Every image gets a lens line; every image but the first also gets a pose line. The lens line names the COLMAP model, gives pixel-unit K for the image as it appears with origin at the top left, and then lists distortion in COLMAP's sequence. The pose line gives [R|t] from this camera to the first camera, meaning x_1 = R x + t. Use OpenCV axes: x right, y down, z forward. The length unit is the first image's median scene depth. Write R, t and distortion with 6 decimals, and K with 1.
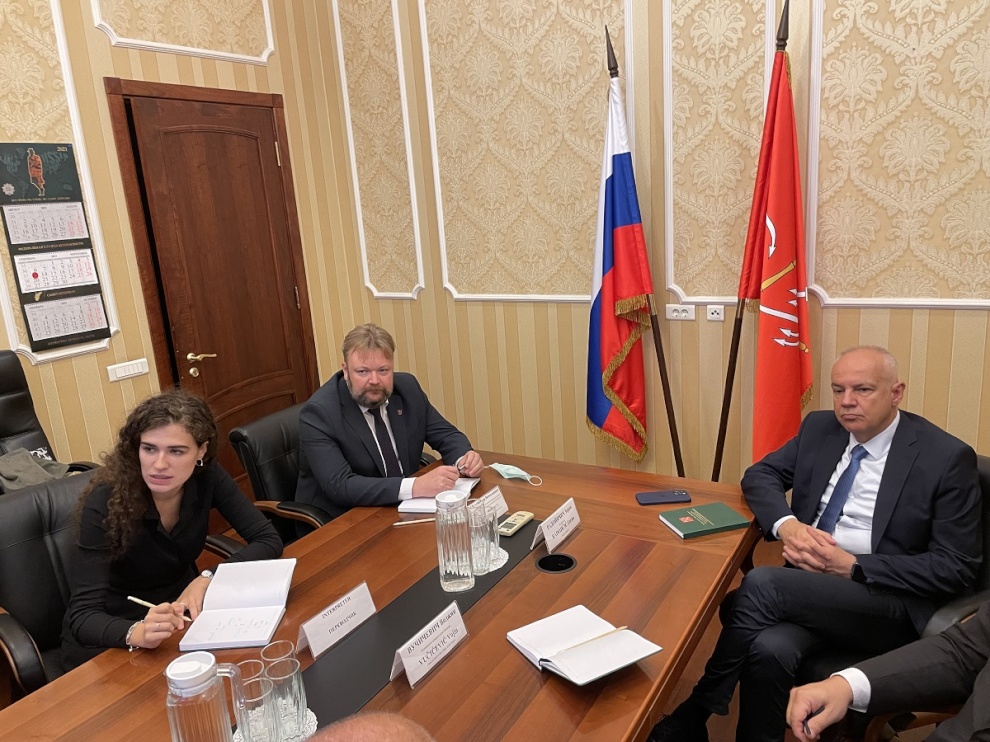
lens RADIAL K [[743.8, 0, 486.3], [0, 743.8, 370.4], [0, 0, 1]] dist [0.053121, -0.069078]
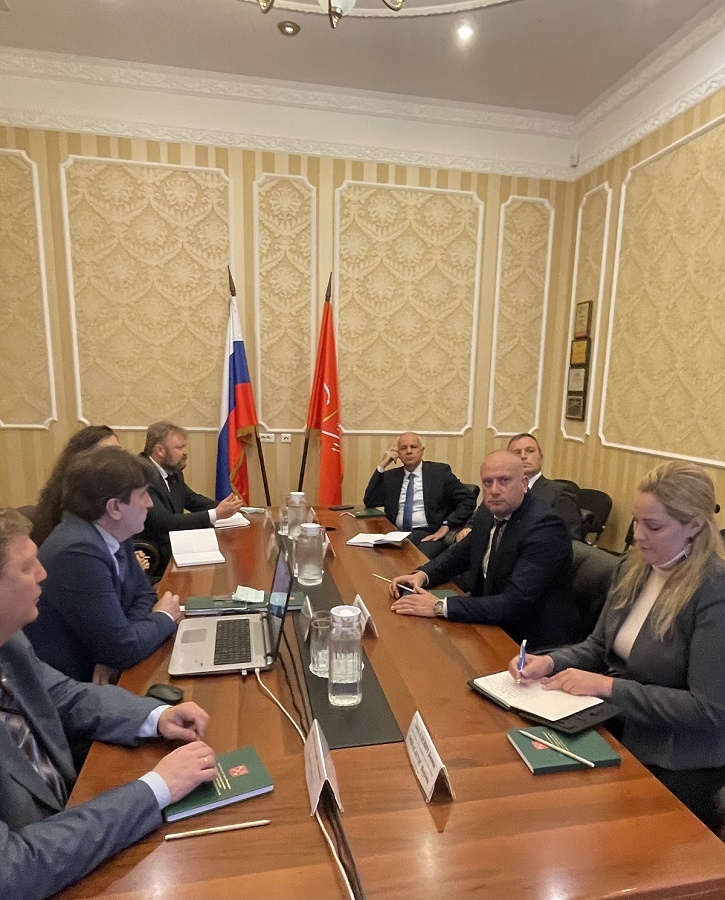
lens RADIAL K [[614.1, 0, 403.9], [0, 614.1, 509.2], [0, 0, 1]] dist [0.024528, -0.017112]
pose [[0.717877, -0.040083, 0.695016, -0.531740], [0.079177, 0.996564, -0.024307, 0.153462], [-0.691653, 0.072479, 0.718584, -0.238736]]
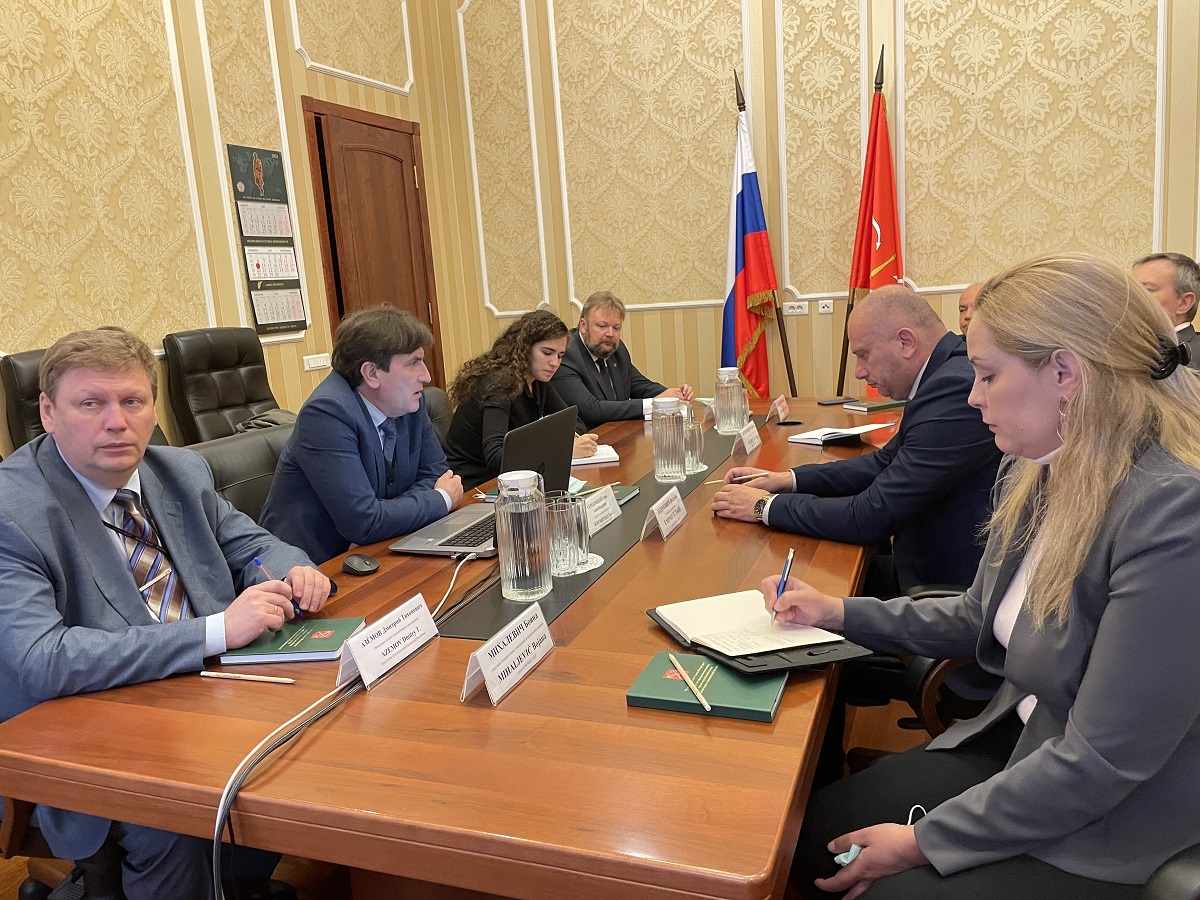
lens RADIAL K [[901.5, 0, 596.1], [0, 901.5, 433.2], [0, 0, 1]] dist [0.053121, -0.069078]
pose [[0.984079, -0.026993, 0.175670, -0.327982], [0.039199, 0.997023, -0.066392, 0.214304], [-0.173355, 0.072221, 0.982208, -0.362227]]
